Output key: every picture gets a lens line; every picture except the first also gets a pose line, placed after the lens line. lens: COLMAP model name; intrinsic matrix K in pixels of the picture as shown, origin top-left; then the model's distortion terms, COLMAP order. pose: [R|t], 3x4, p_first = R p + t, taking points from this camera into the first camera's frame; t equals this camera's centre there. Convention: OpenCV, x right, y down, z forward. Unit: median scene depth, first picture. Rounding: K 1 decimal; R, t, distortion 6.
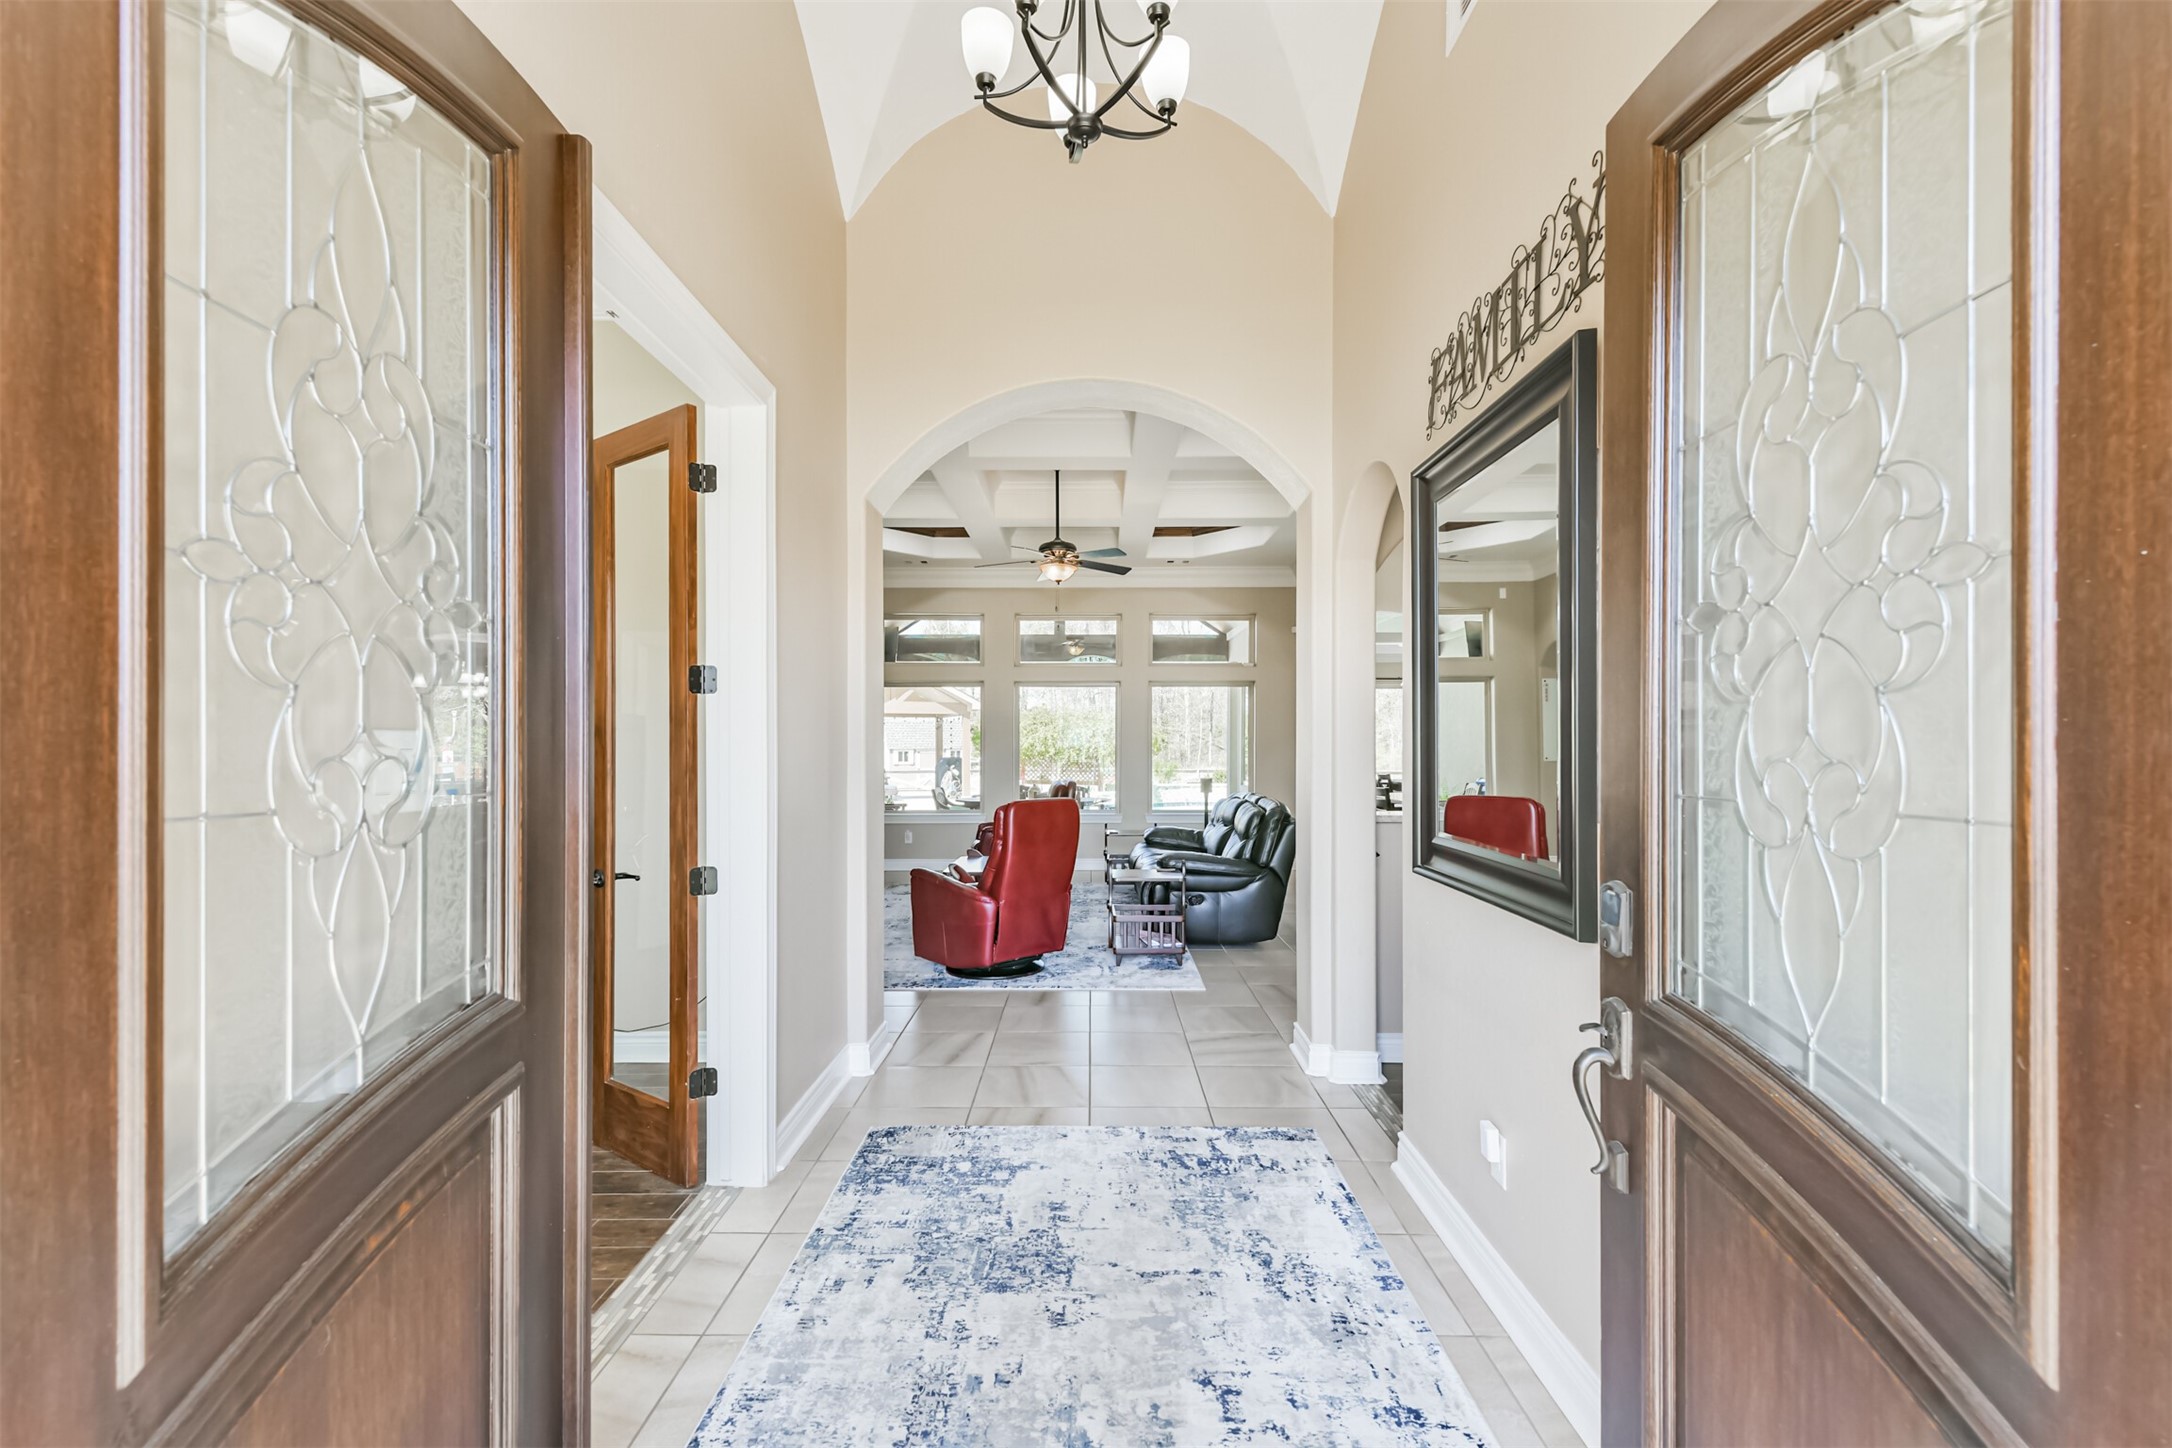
lens RADIAL K [[942.8, 0, 1086.0], [0, 942.8, 724.0], [0, 0, 1]] dist [0.017317, -0.000492]
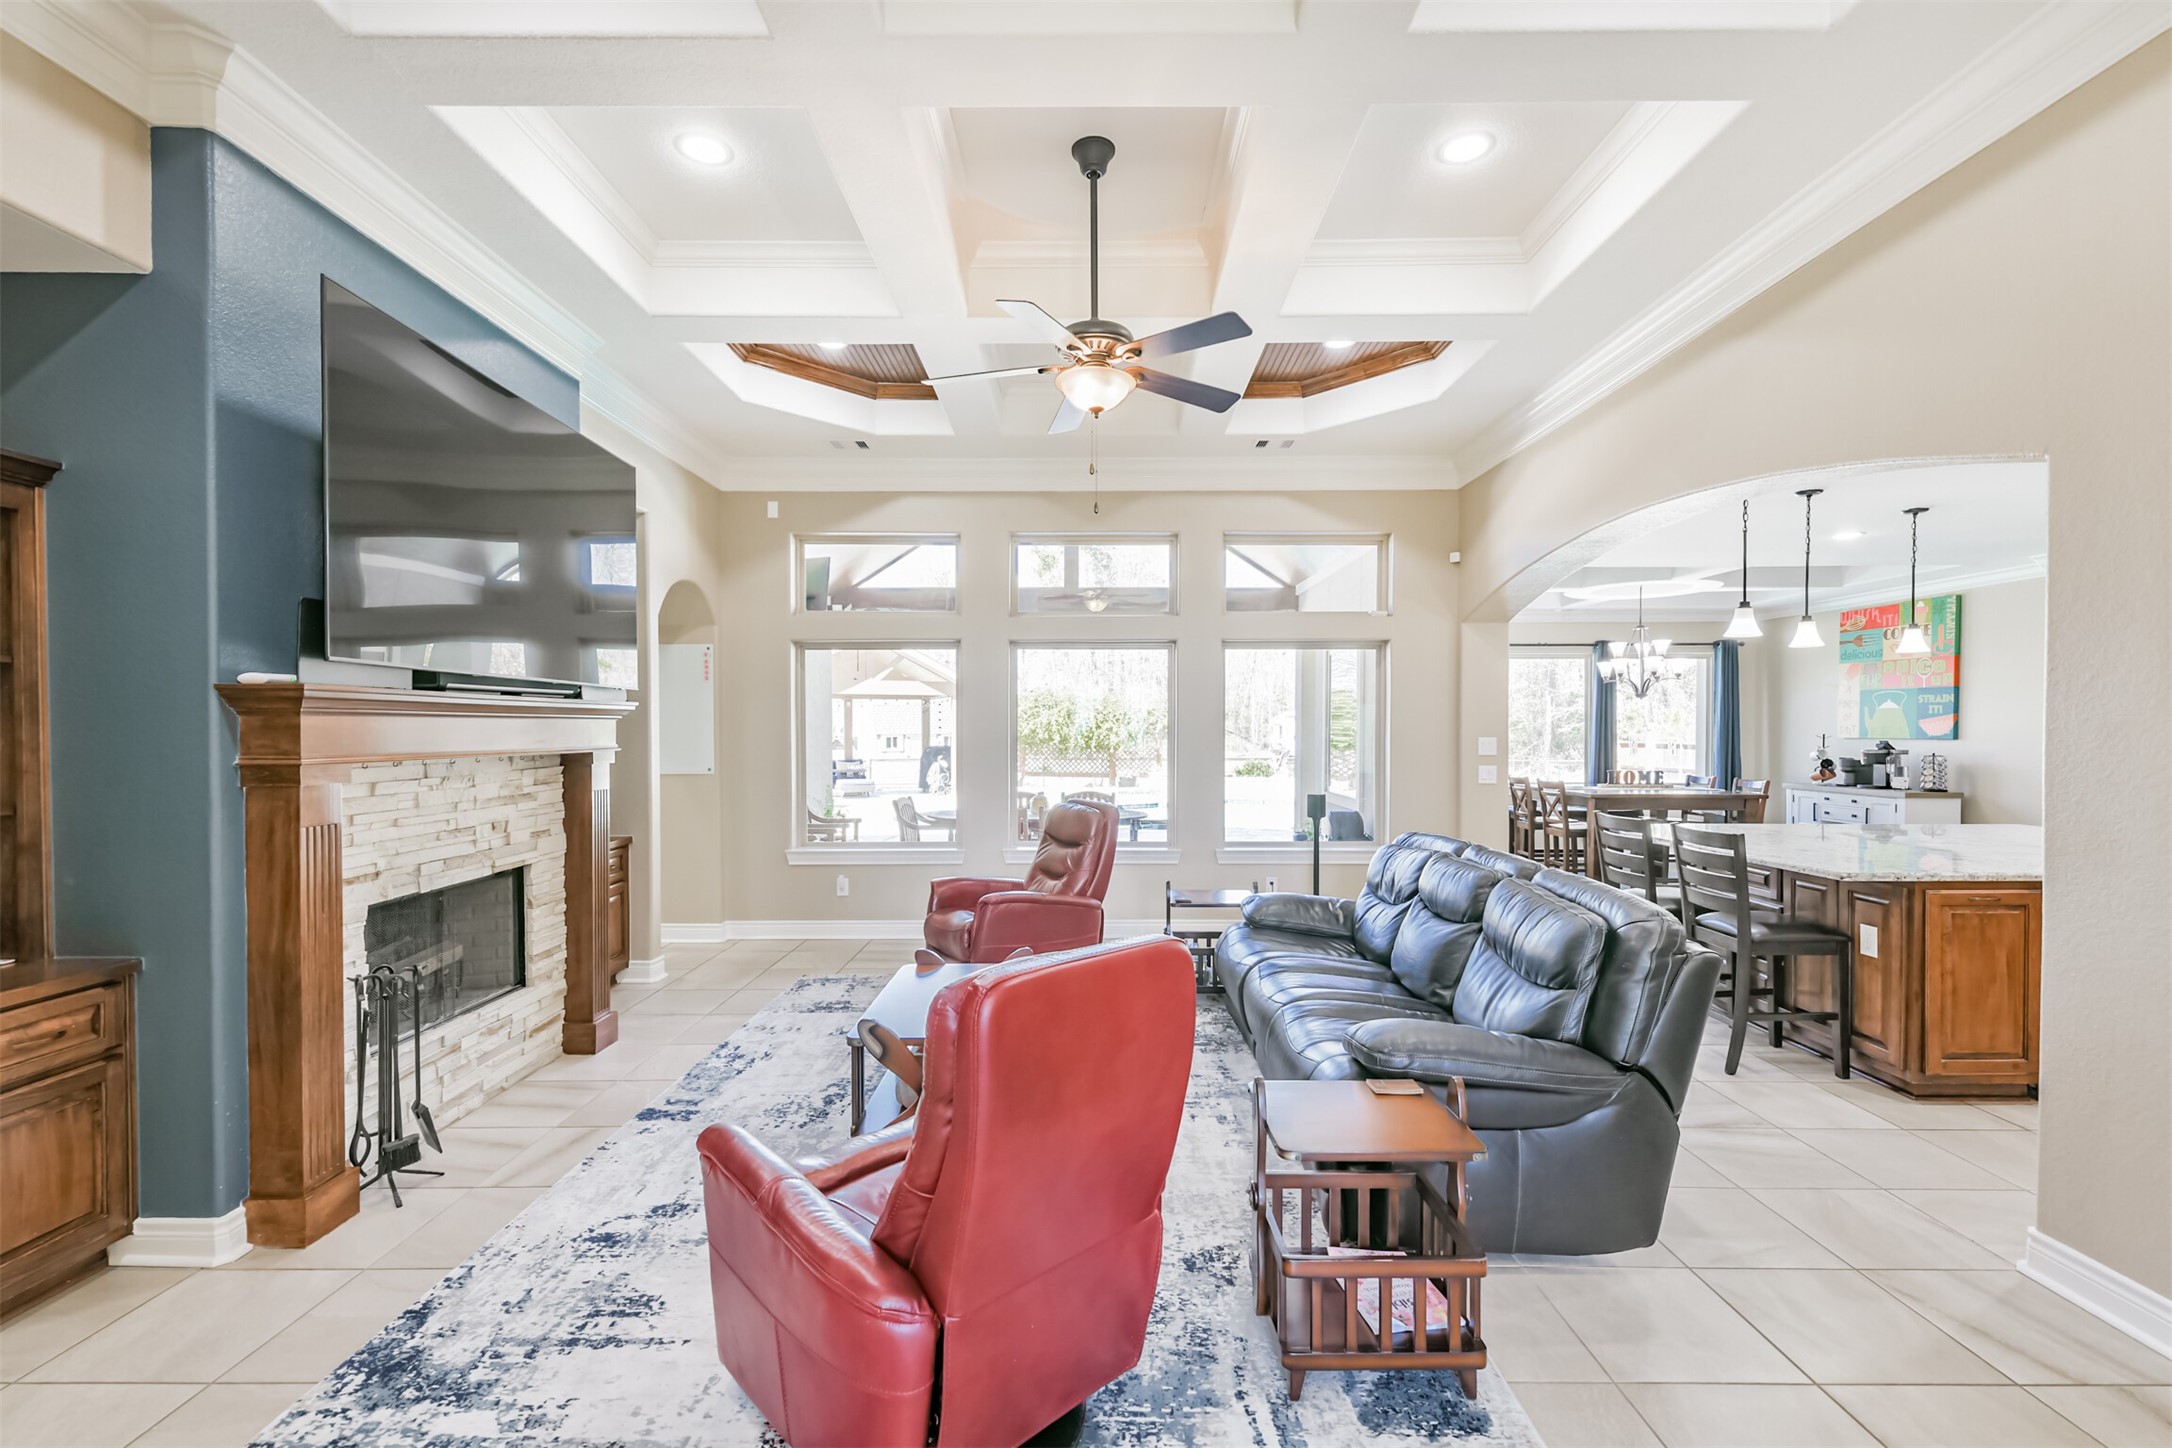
lens RADIAL K [[942.8, 0, 1086.0], [0, 942.8, 724.0], [0, 0, 1]] dist [0.017317, -0.000492]
pose [[0.999994, 0.003464, 0.000055, -0.025196], [-0.003465, 0.999849, 0.017019, 0.000451], [0.000004, -0.017019, 0.999855, 0.376841]]
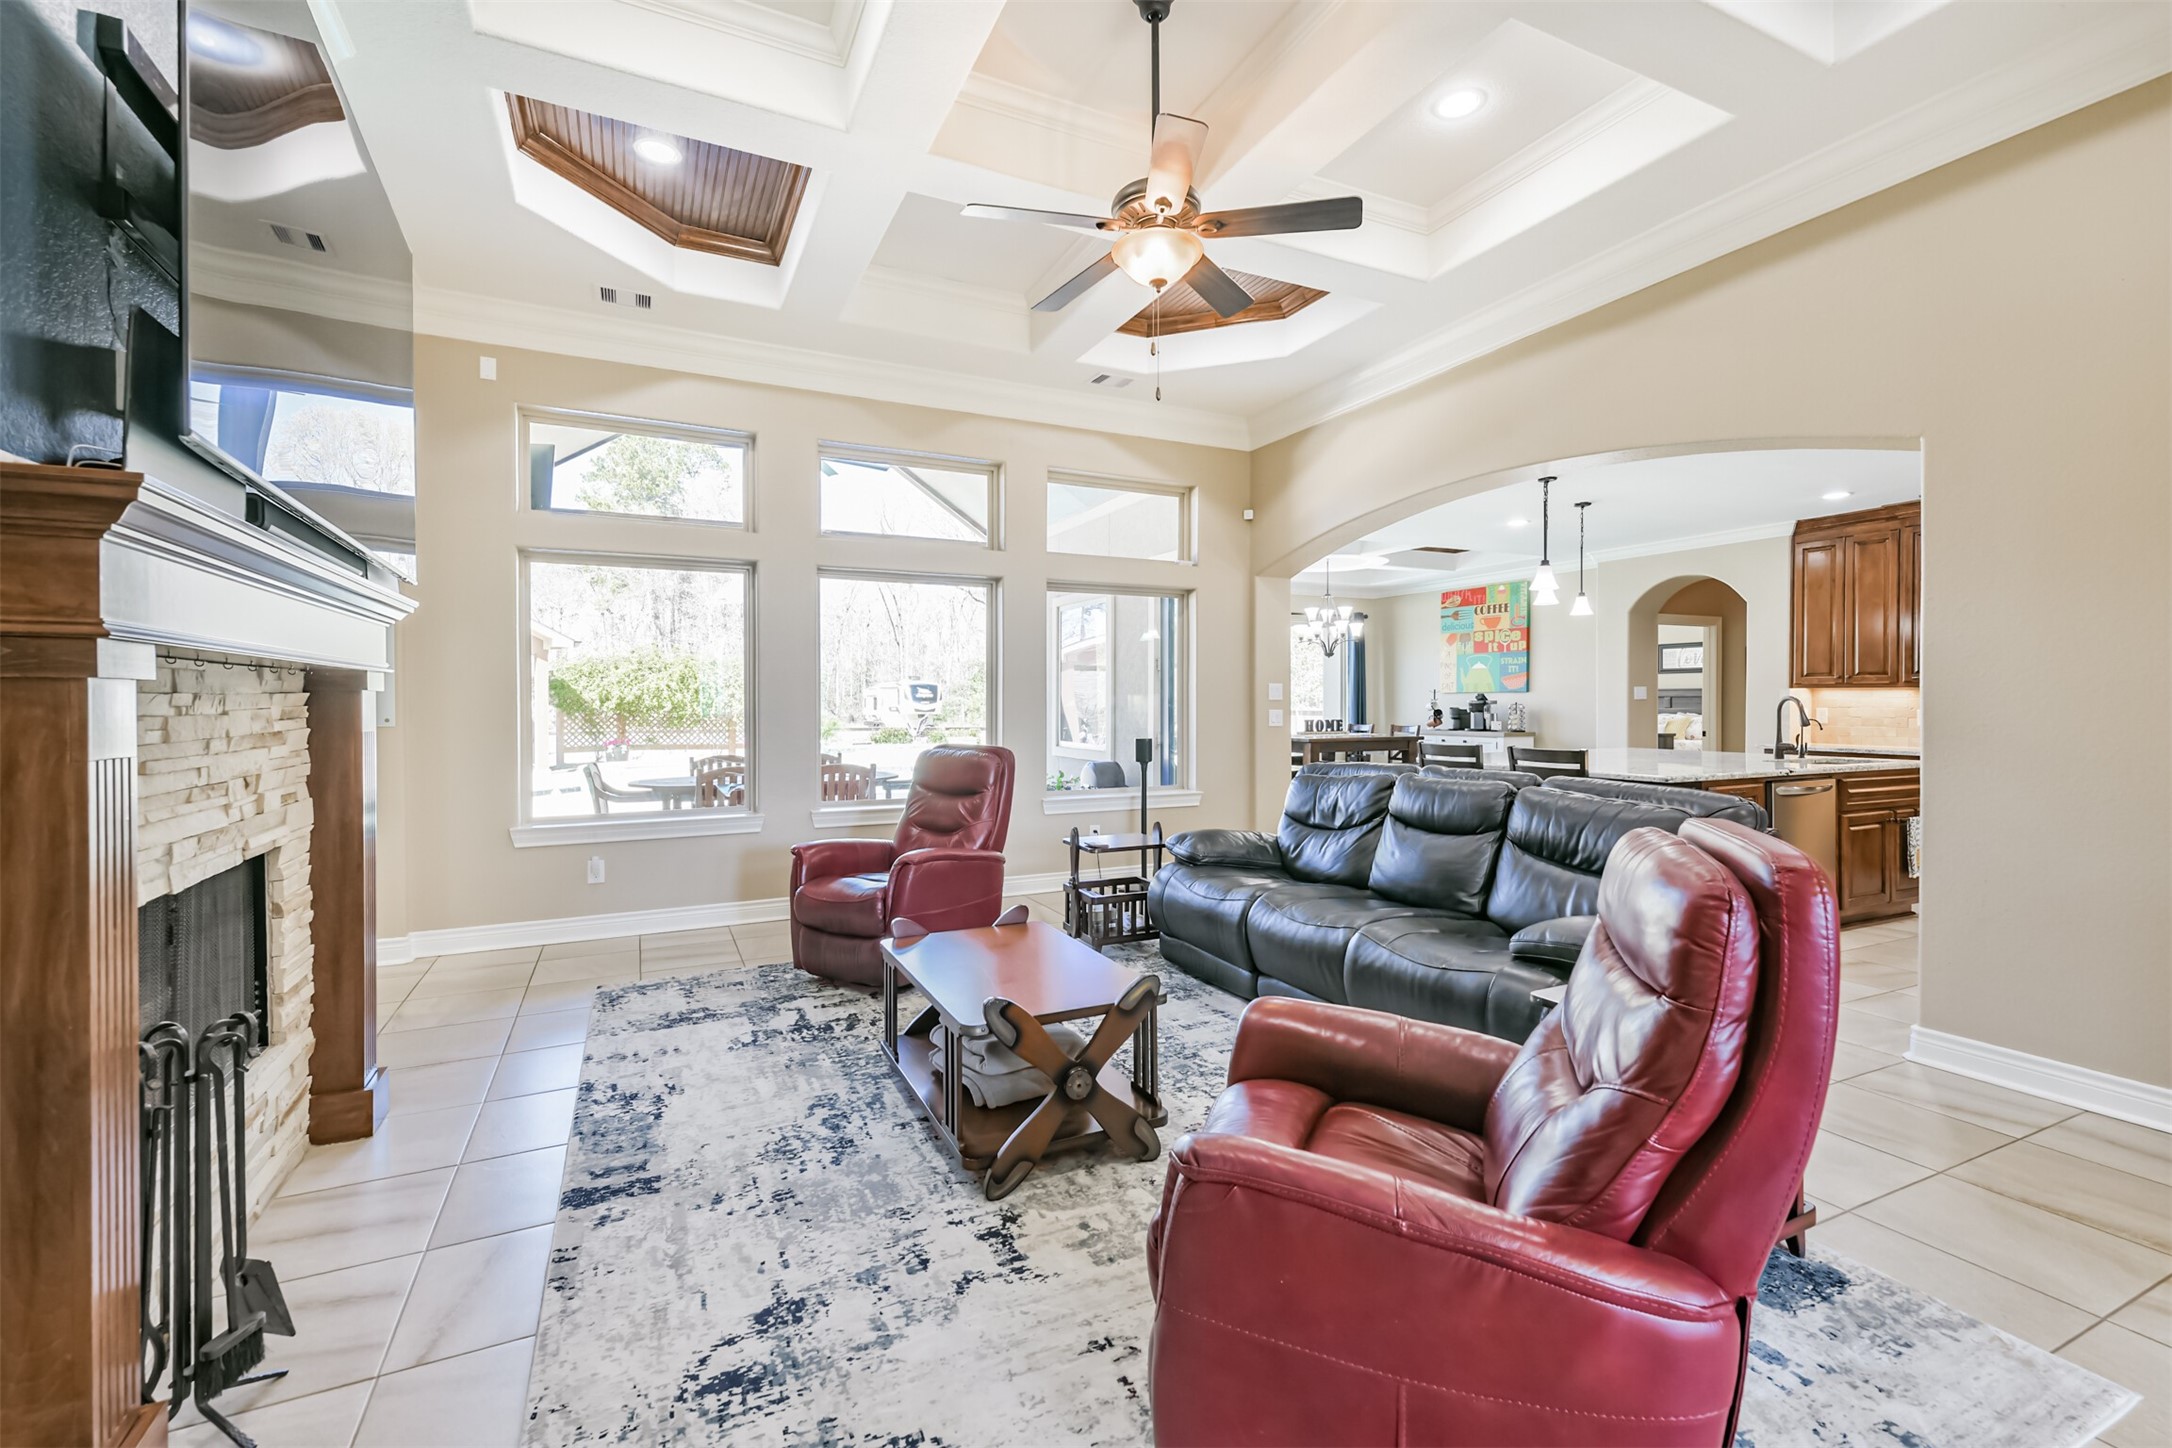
lens RADIAL K [[938.5, 0, 1090.5], [0, 938.5, 697.5], [0, 0, 1]] dist [0.020748, -0.006754]
pose [[0.896936, 0.004321, 0.442139, -0.177713], [-0.010778, 0.999869, 0.012093, 0.022645], [-0.442029, -0.015612, 0.896865, 0.459647]]
